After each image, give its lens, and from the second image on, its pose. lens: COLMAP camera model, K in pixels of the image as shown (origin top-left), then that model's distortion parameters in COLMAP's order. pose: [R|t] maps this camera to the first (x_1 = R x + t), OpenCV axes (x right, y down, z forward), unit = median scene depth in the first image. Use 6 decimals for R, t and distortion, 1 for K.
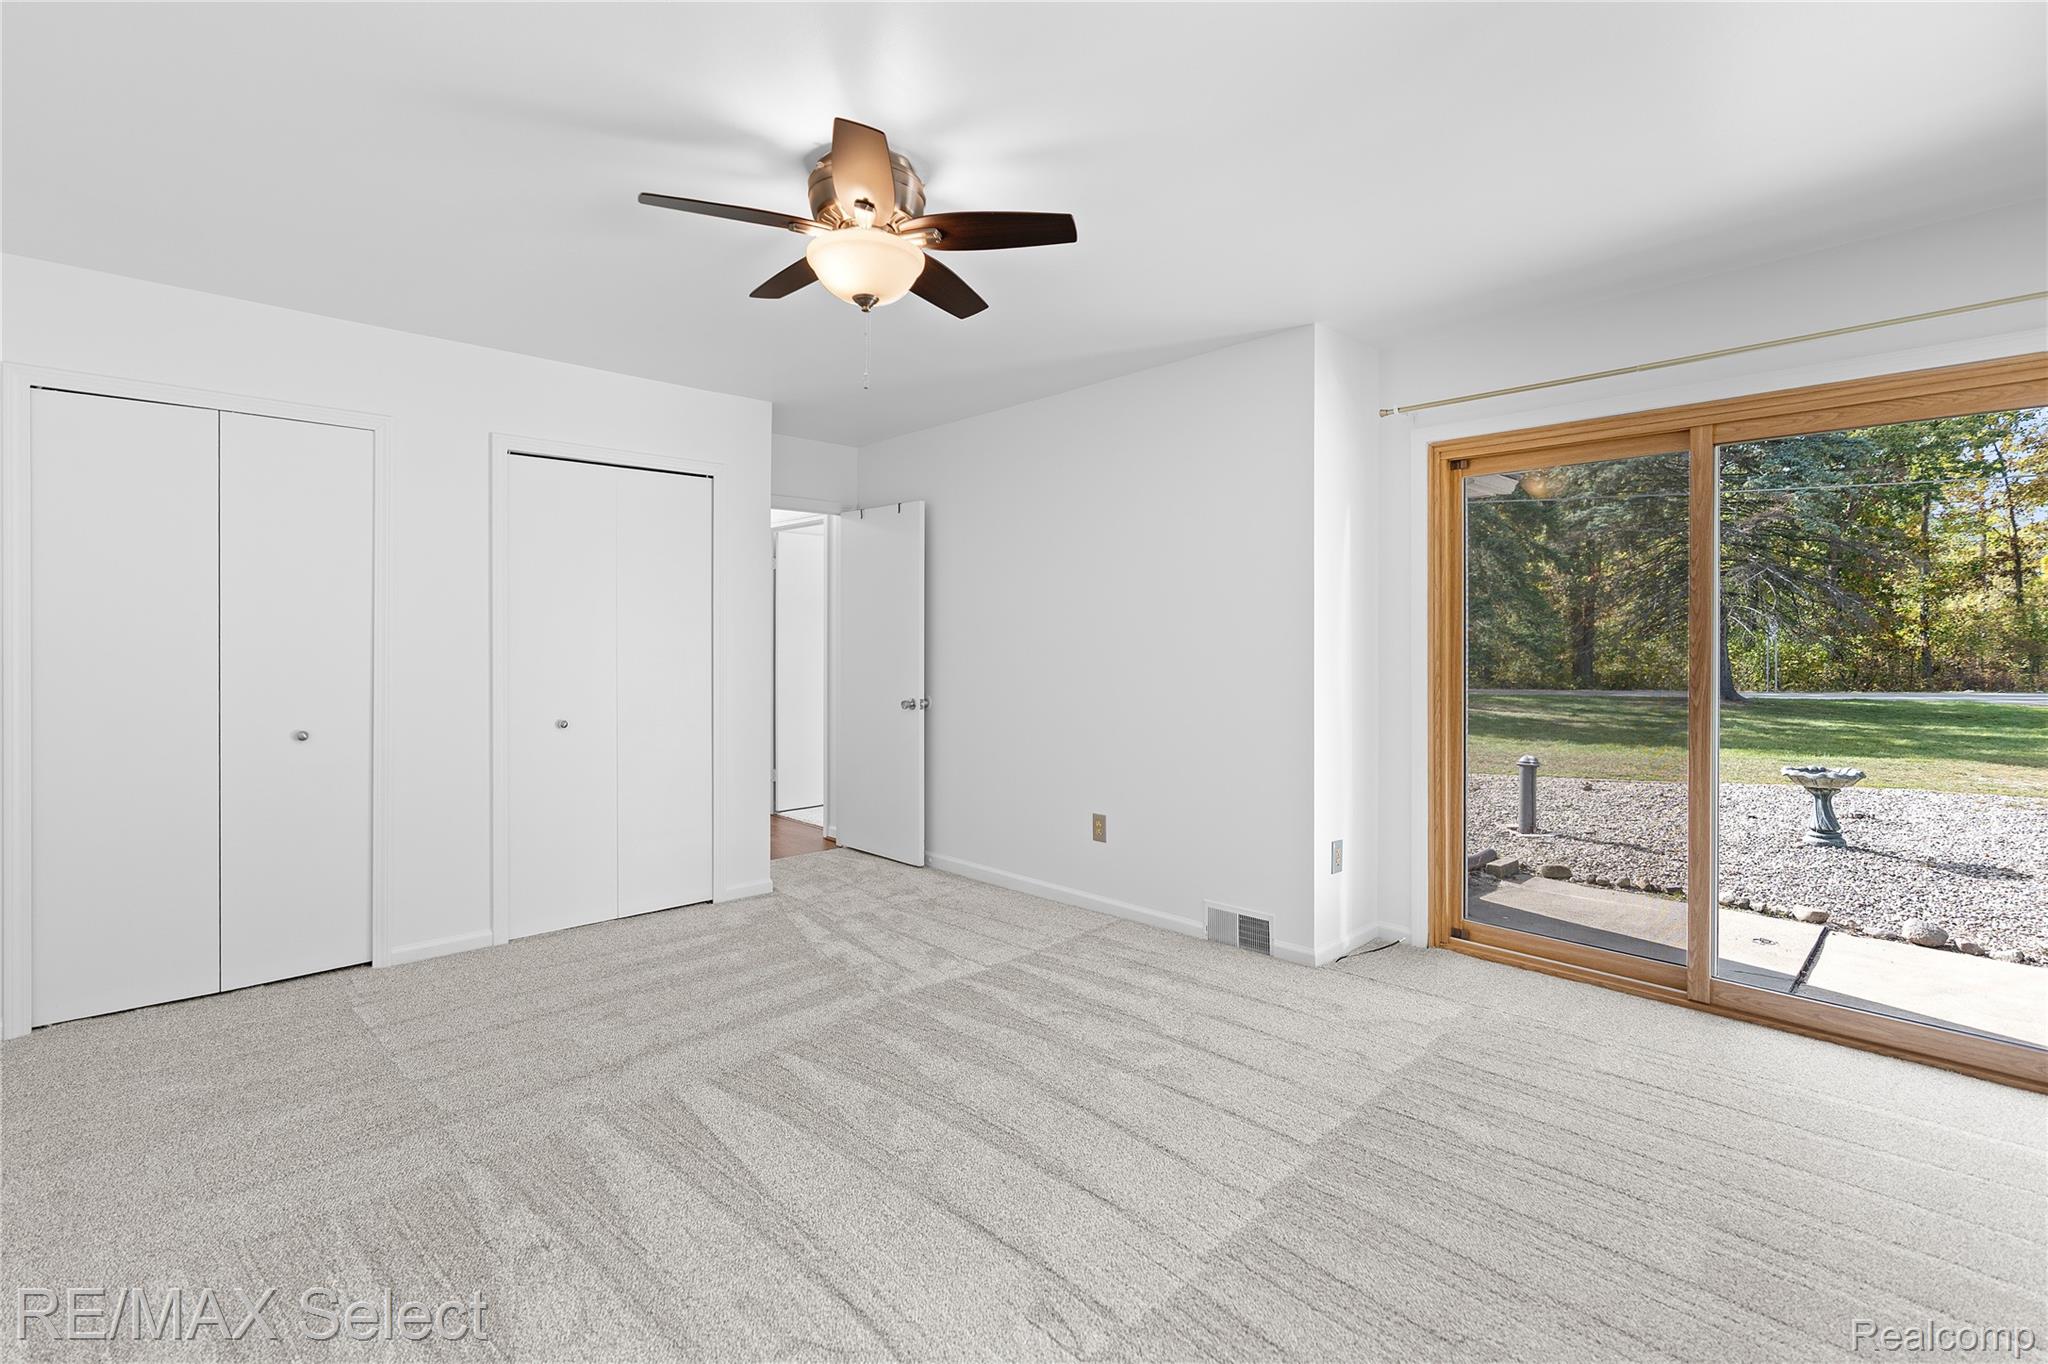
lens RADIAL K [[937.8, 0, 1036.9], [0, 937.8, 636.2], [0, 0, 1]] dist [-0.013175, 0.004862]
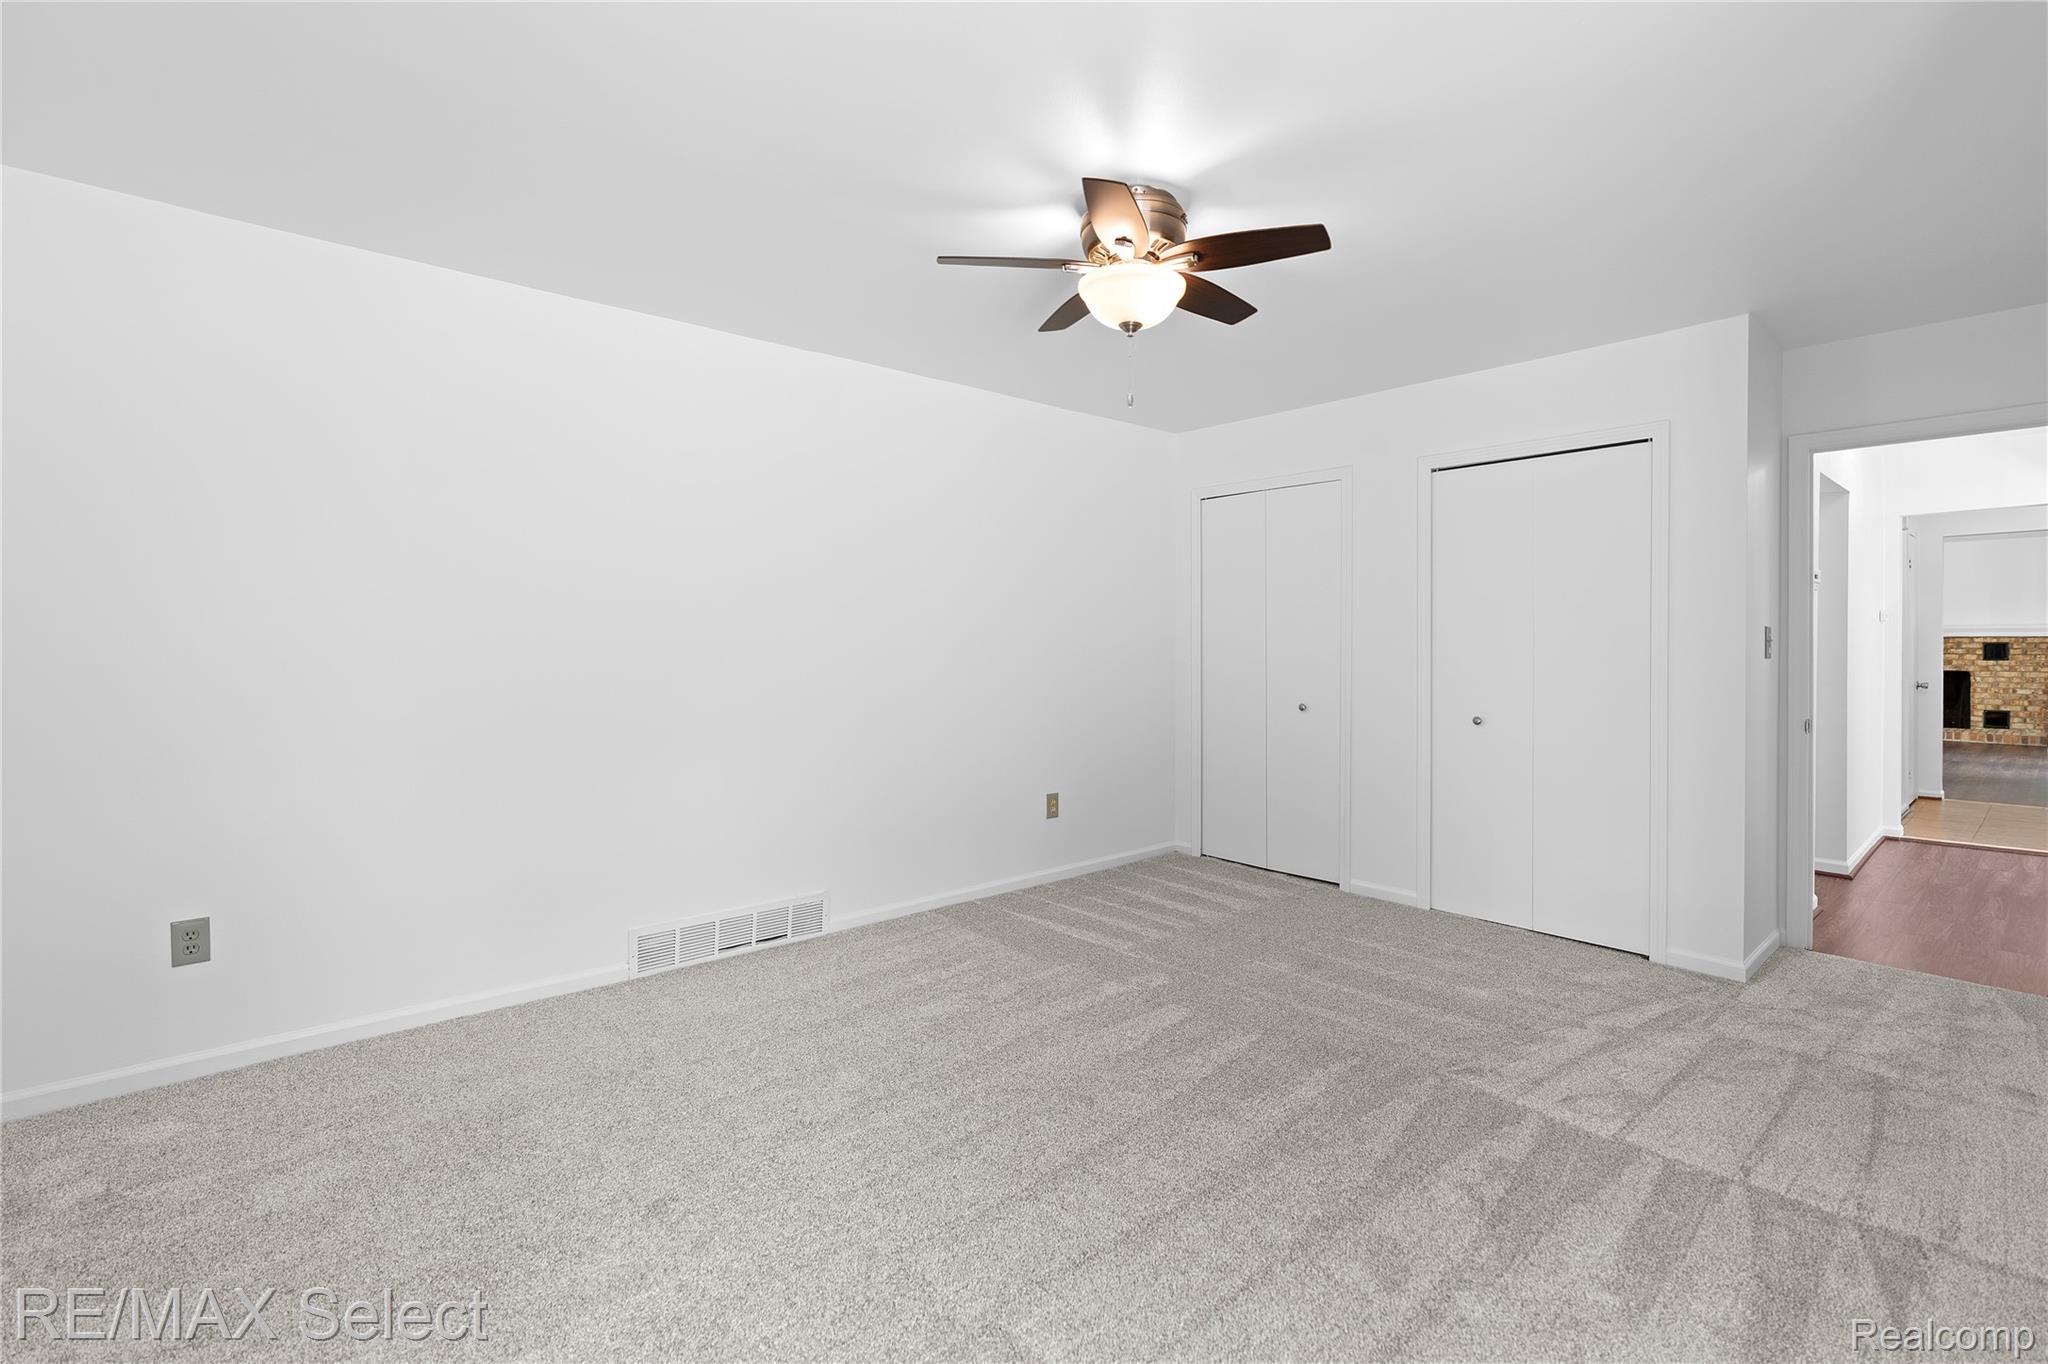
lens RADIAL K [[923.0, 0, 1037.2], [0, 923.0, 662.9], [0, 0, 1]] dist [-0.012862, 0.004683]
pose [[-0.040358, 0.022049, -0.998942, 0.588647], [0.002897, 0.999755, 0.021950, 0.006373], [0.999181, -0.002008, -0.040412, 0.615843]]
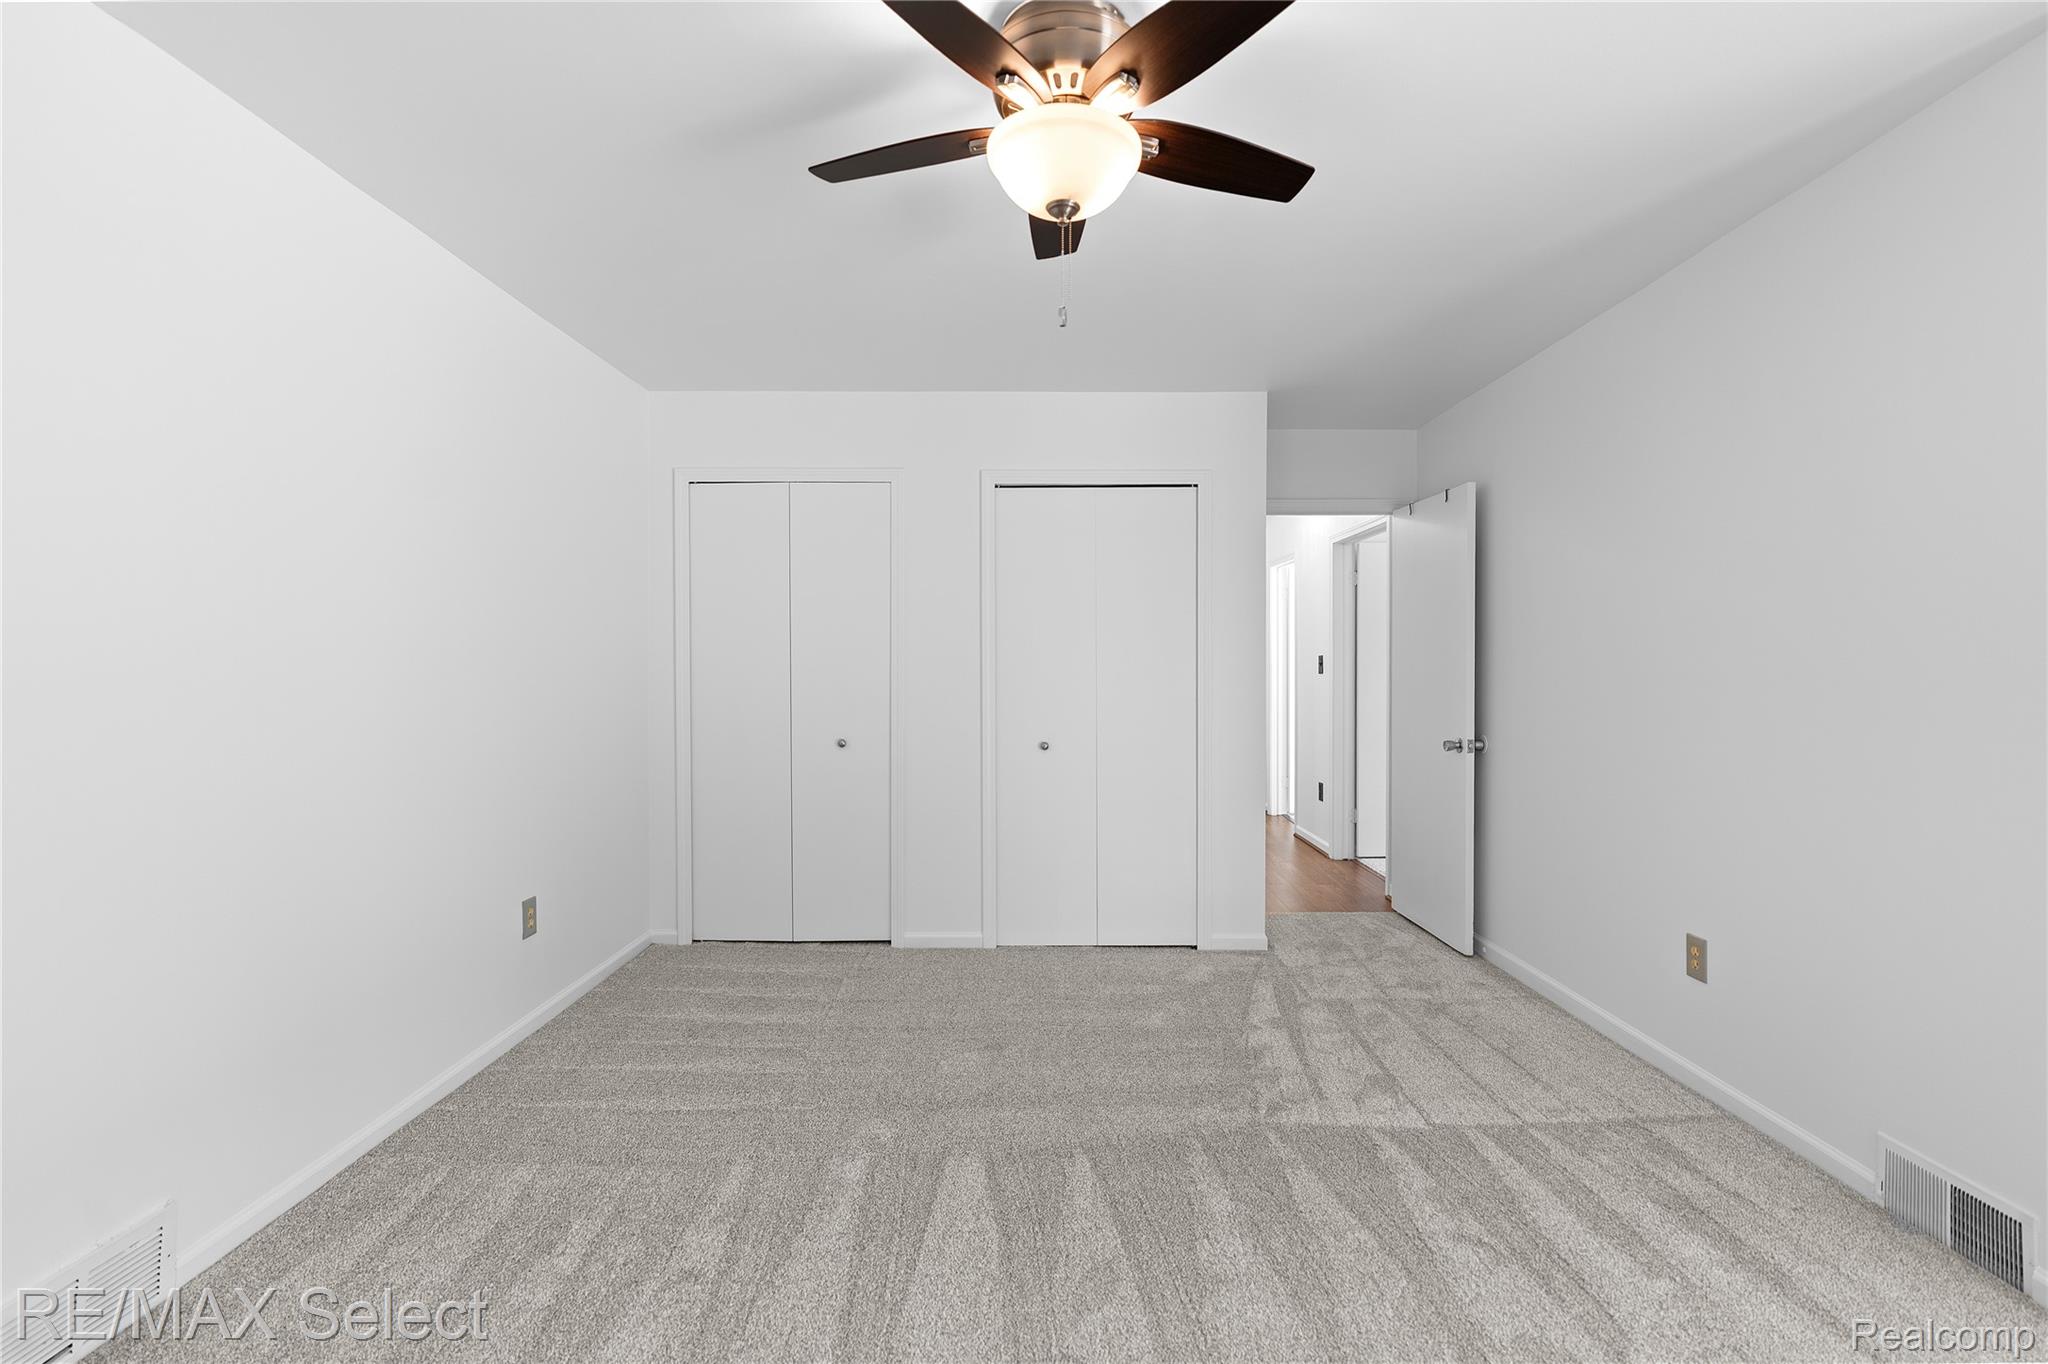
lens RADIAL K [[929.6, 0, 1034.9], [0, 929.6, 671.9], [0, 0, 1]] dist [-0.012354, 0.005778]
pose [[0.719674, 0.003188, -0.694305, 0.213456], [0.004208, 0.999951, 0.008952, 0.004705], [0.694299, -0.009364, 0.719625, 0.291382]]
